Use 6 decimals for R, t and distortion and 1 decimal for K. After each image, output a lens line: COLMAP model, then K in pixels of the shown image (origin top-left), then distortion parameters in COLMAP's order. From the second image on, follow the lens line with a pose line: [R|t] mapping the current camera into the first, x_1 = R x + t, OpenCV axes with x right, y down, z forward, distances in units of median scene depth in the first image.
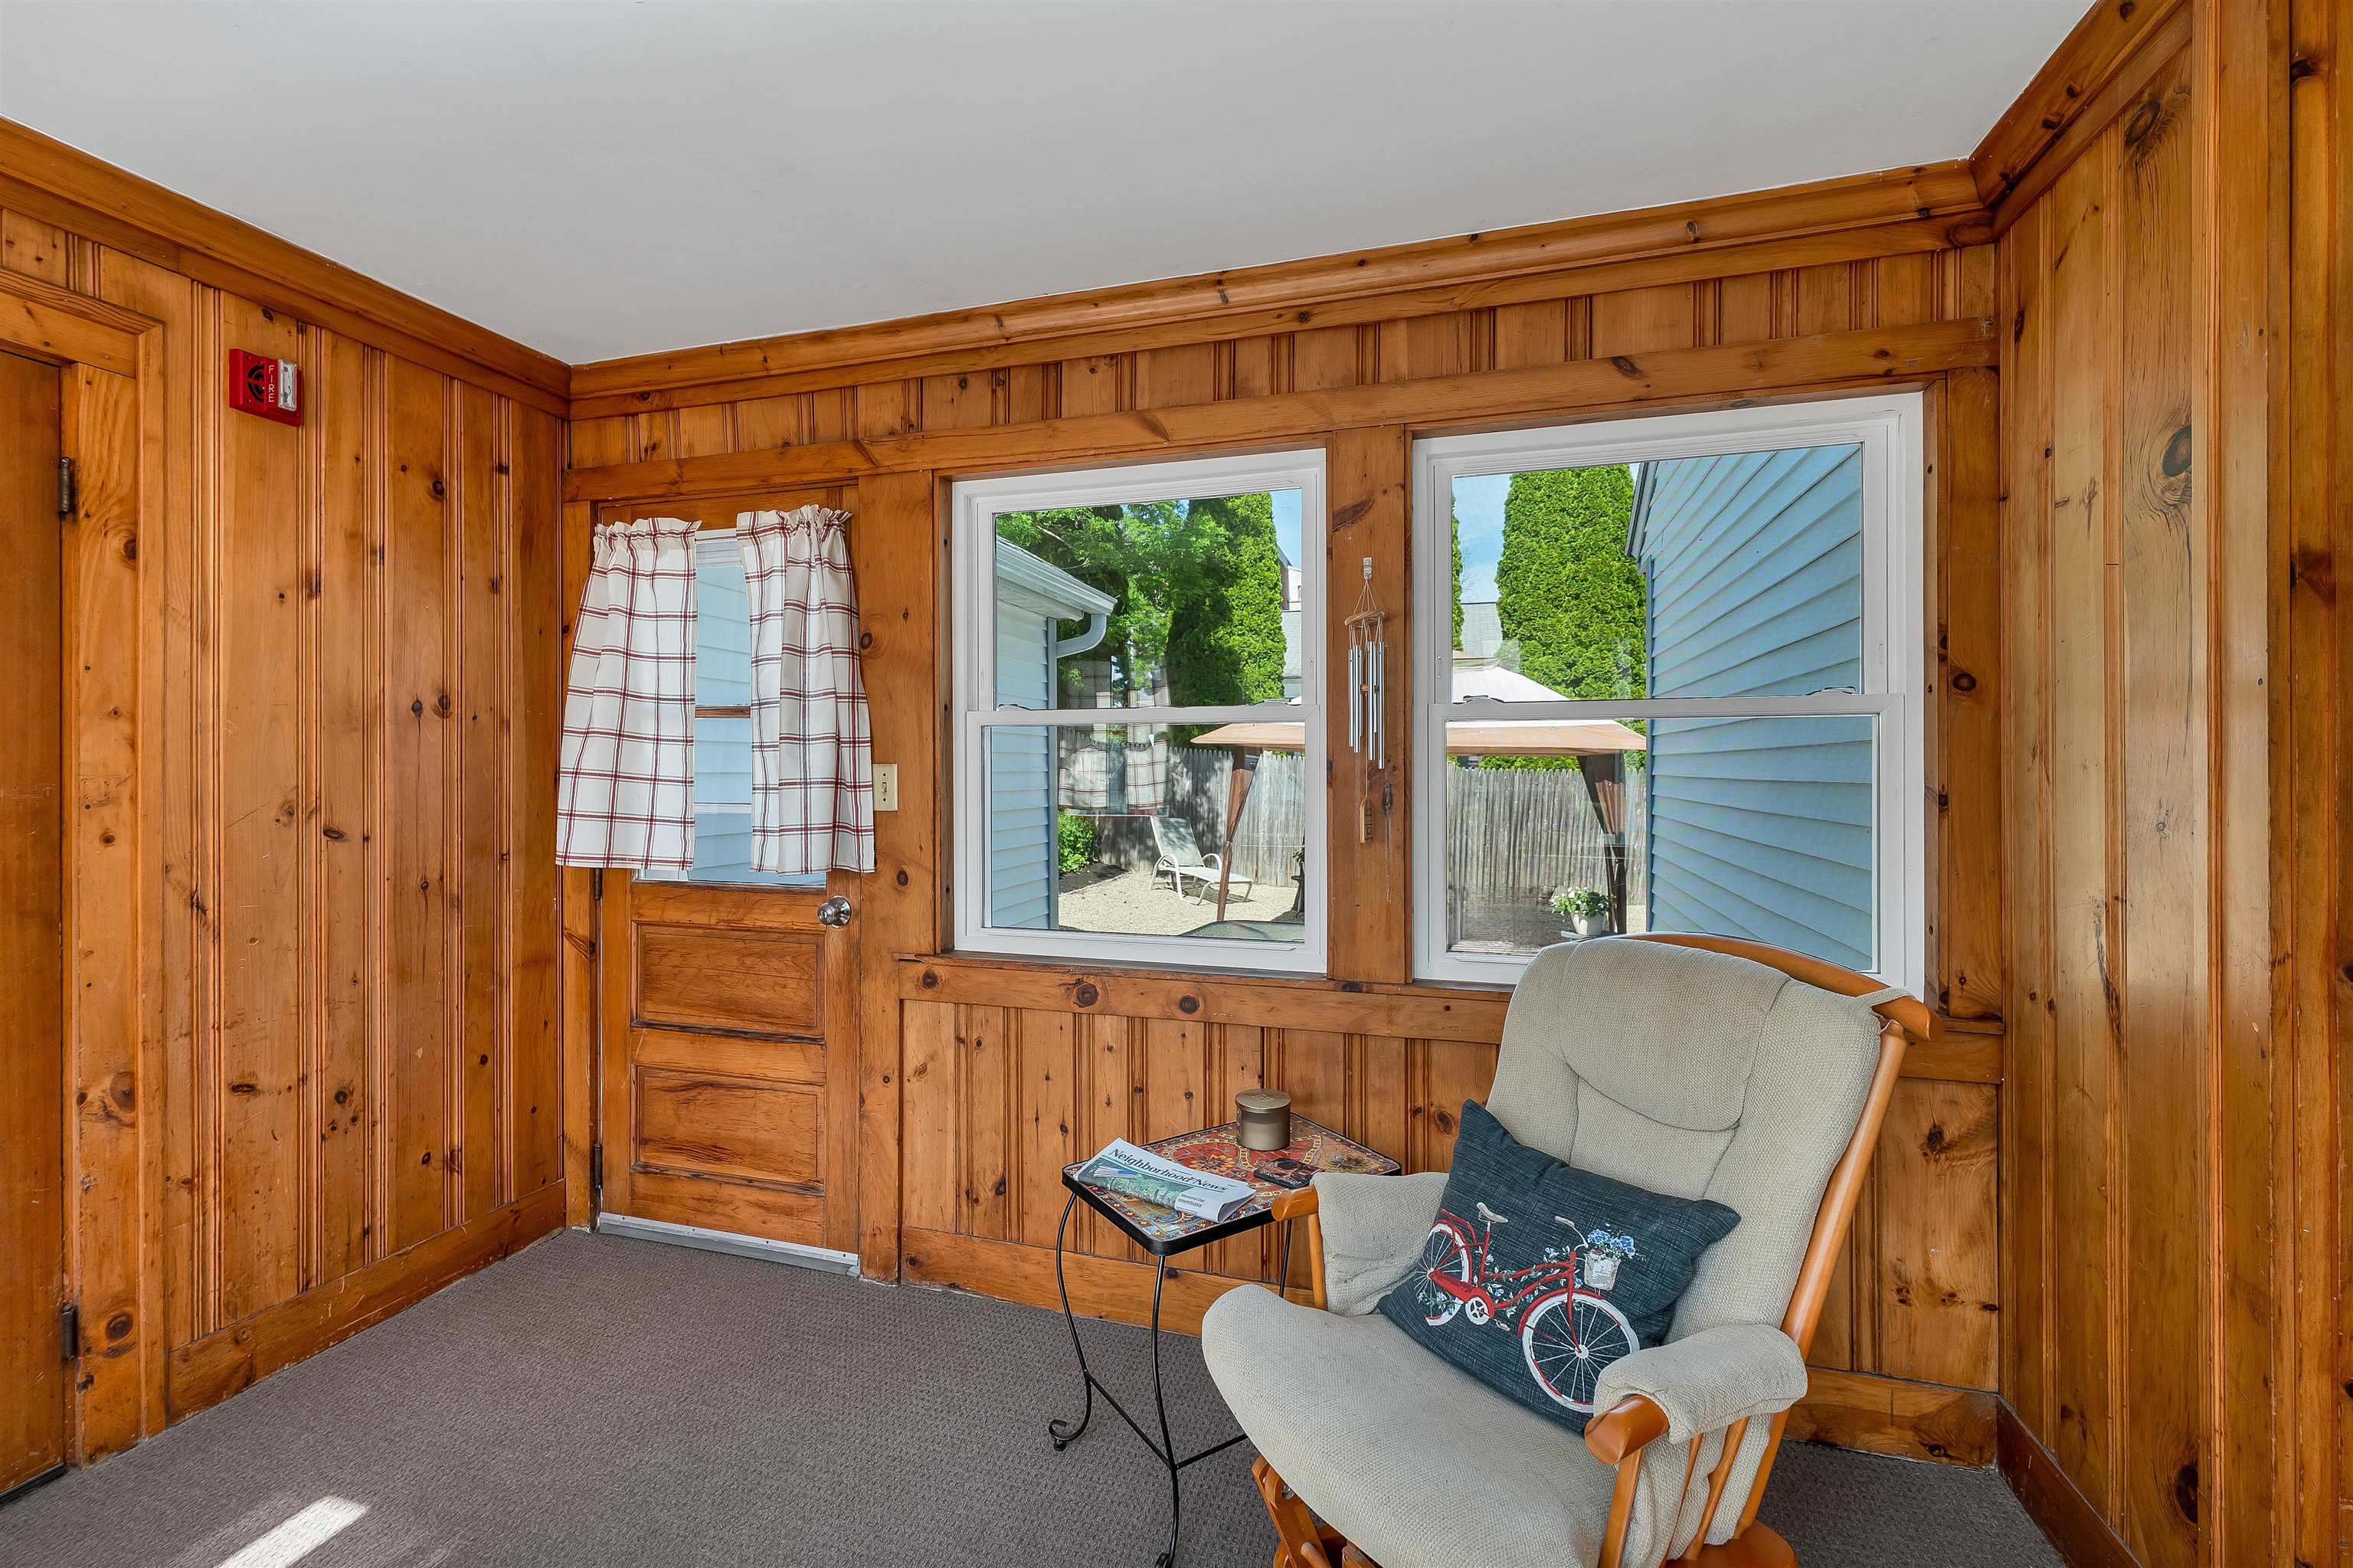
lens RADIAL K [[1005.2, 0, 1181.8], [0, 1005.2, 776.1], [0, 0, 1]] dist [0.000346, -0.000016]
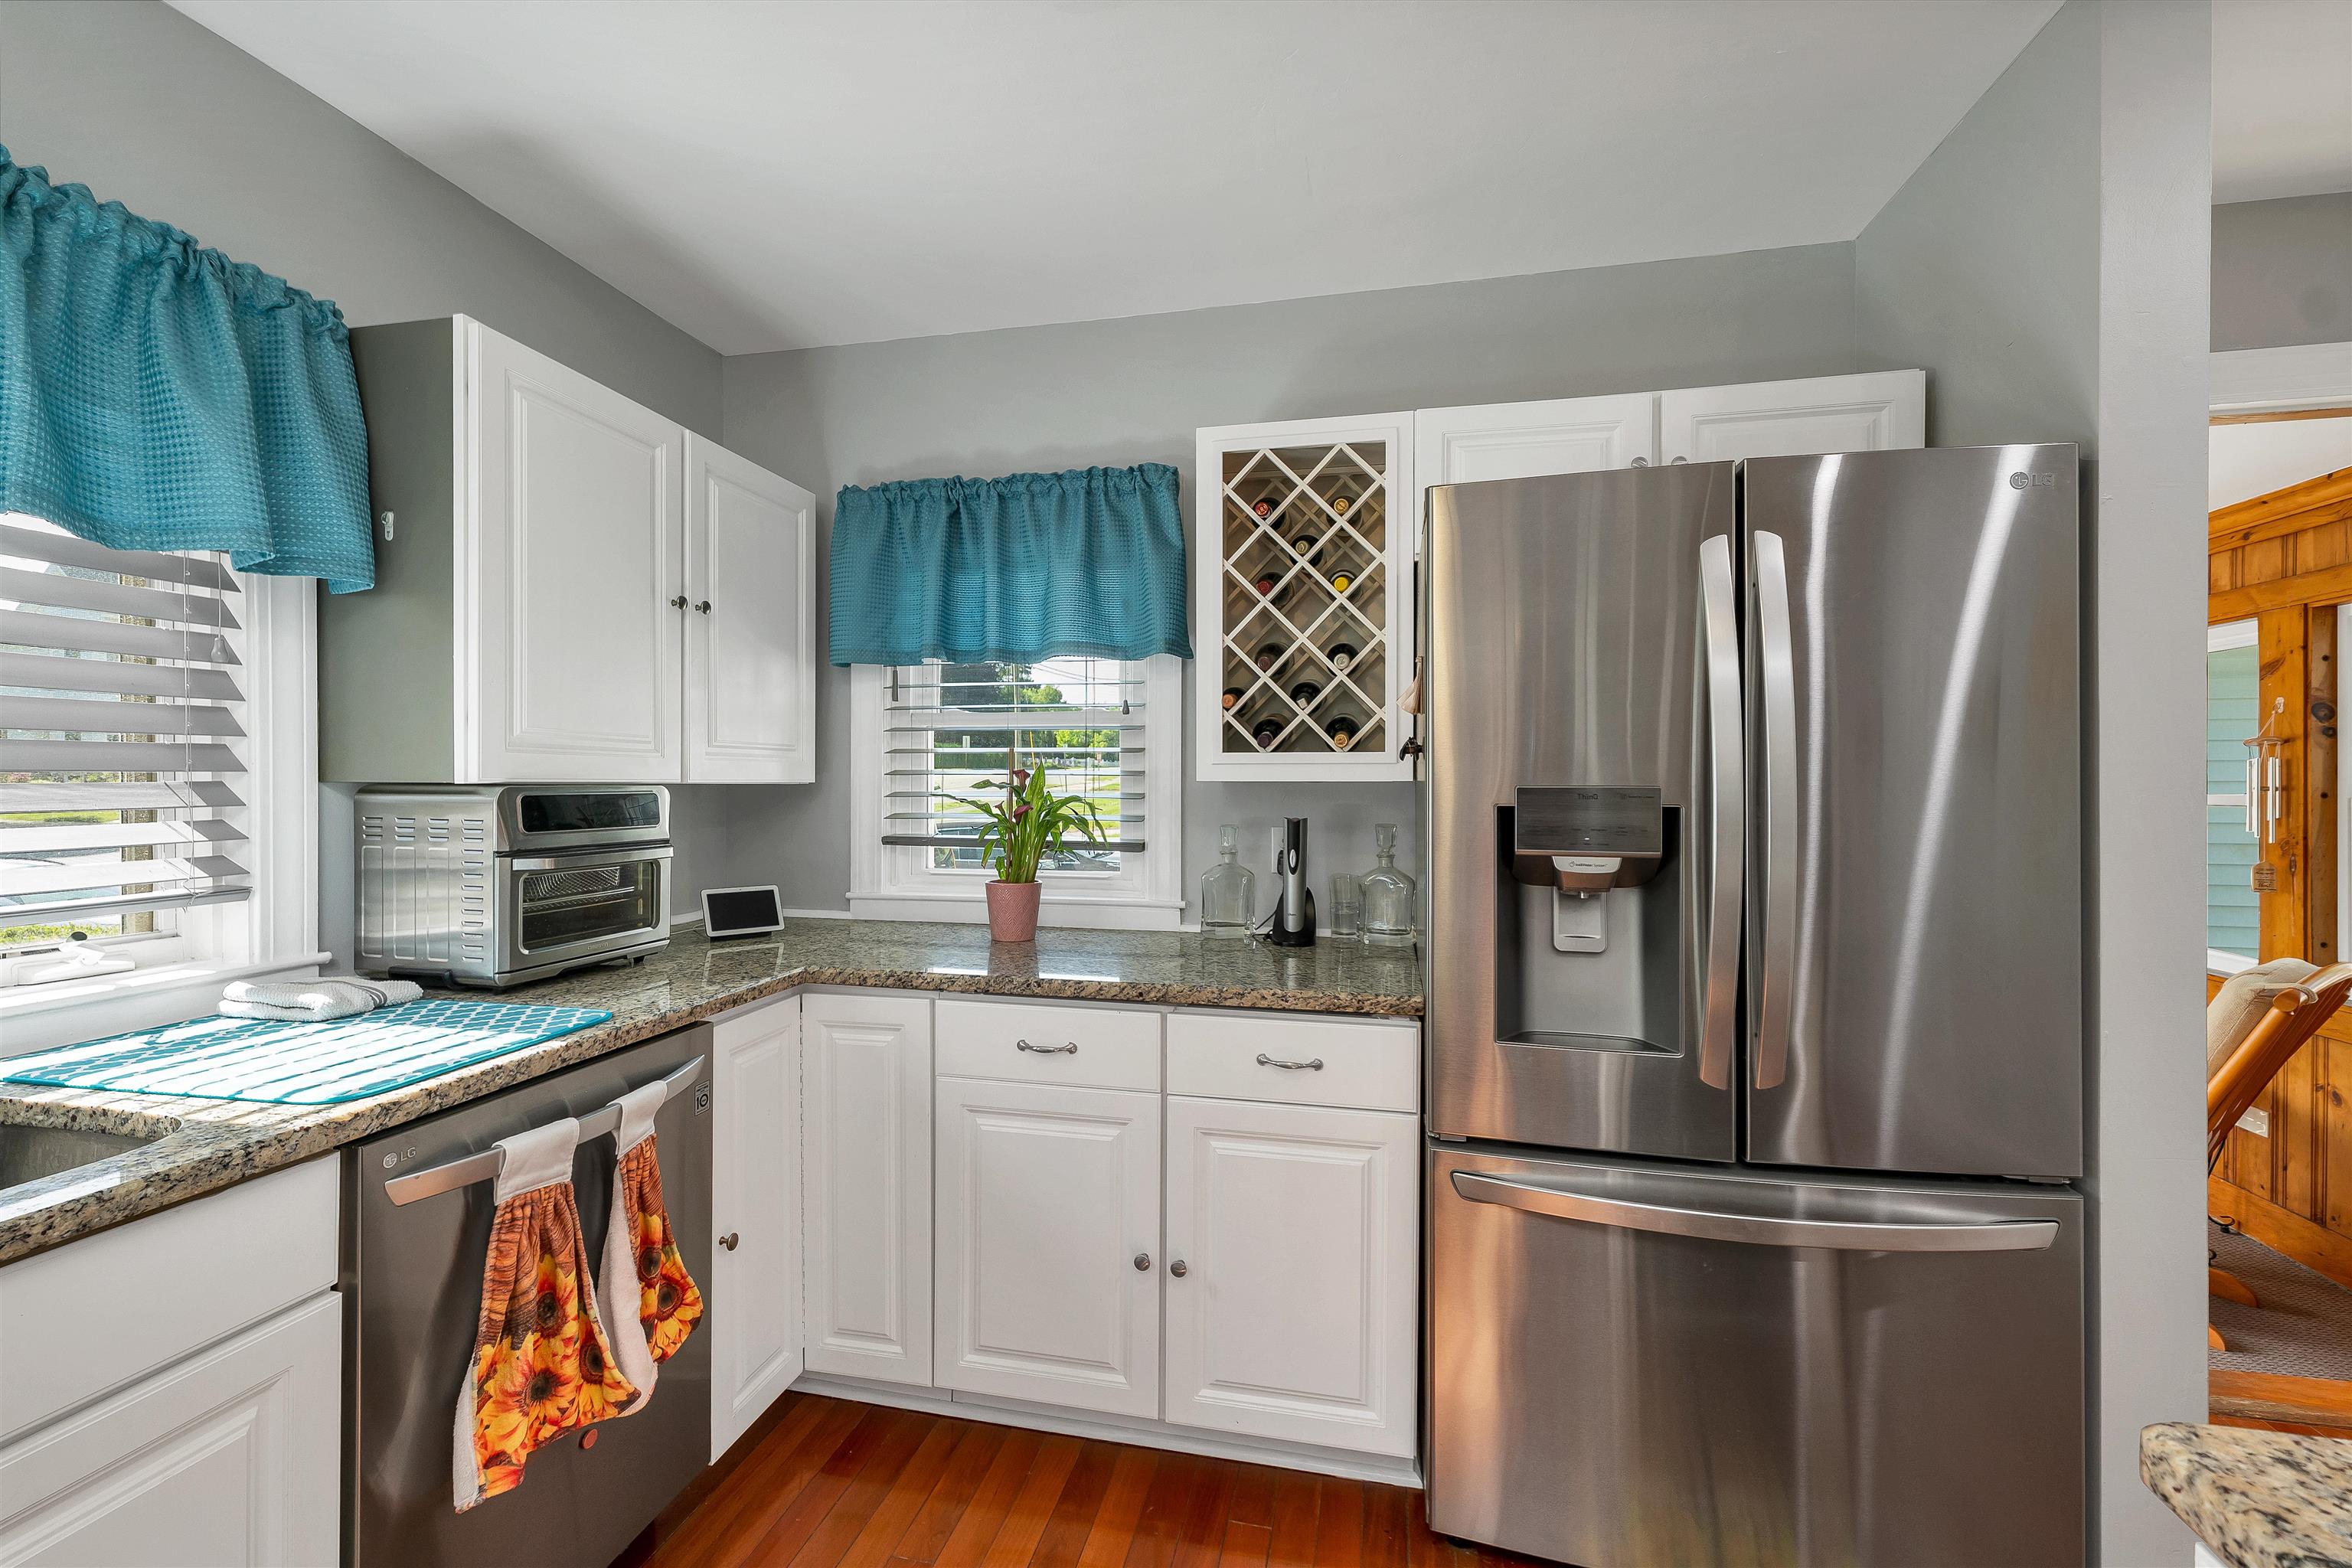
lens RADIAL K [[1004.7, 0, 1181.5], [0, 1004.7, 763.6], [0, 0, 1]] dist [0.000346, -0.000016]
pose [[0.067116, 0.006212, -0.997726, 1.541974], [-0.002178, 0.999979, 0.006079, -0.126594], [0.997743, 0.001765, 0.067128, -0.694504]]
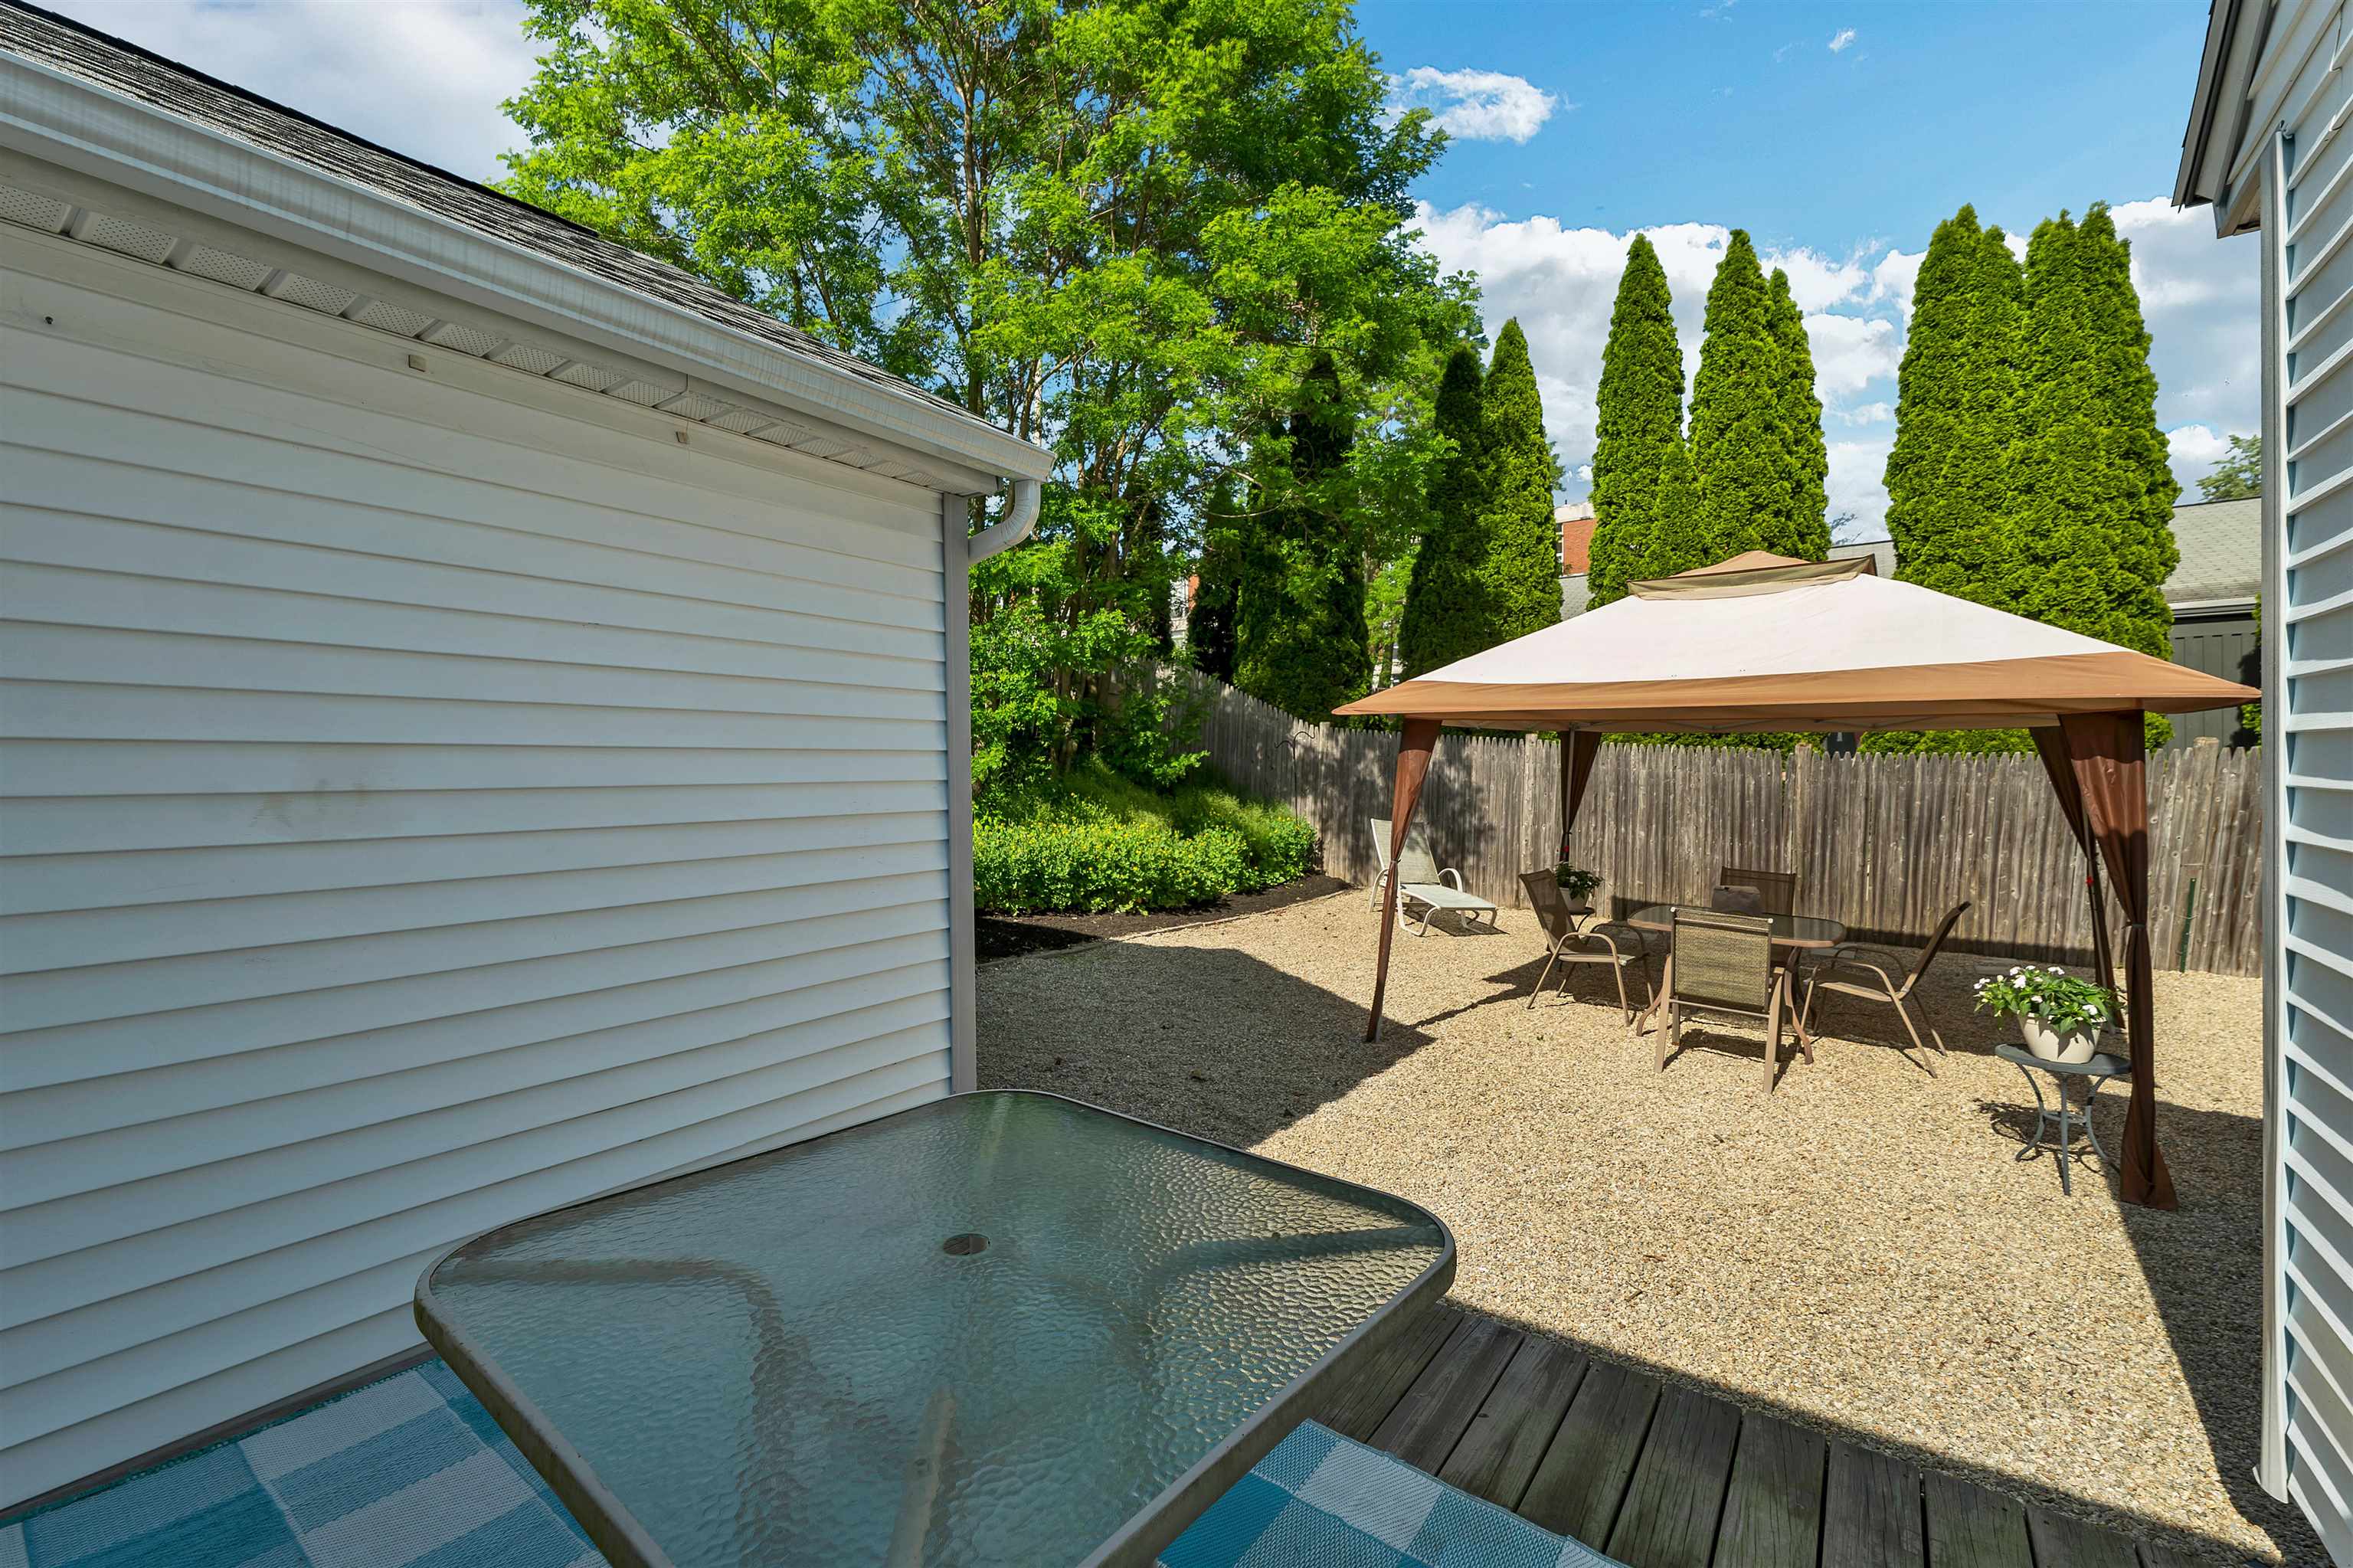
lens RADIAL K [[1005.2, 0, 1171.0], [0, 1005.2, 779.6], [0, 0, 1]] dist [0.000346, -0.000016]
pose [[0.945544, -0.005568, -0.325447, 0.073078], [0.007025, 0.999970, 0.003301, 0.004096], [0.325418, -0.005407, 0.945555, 0.188118]]
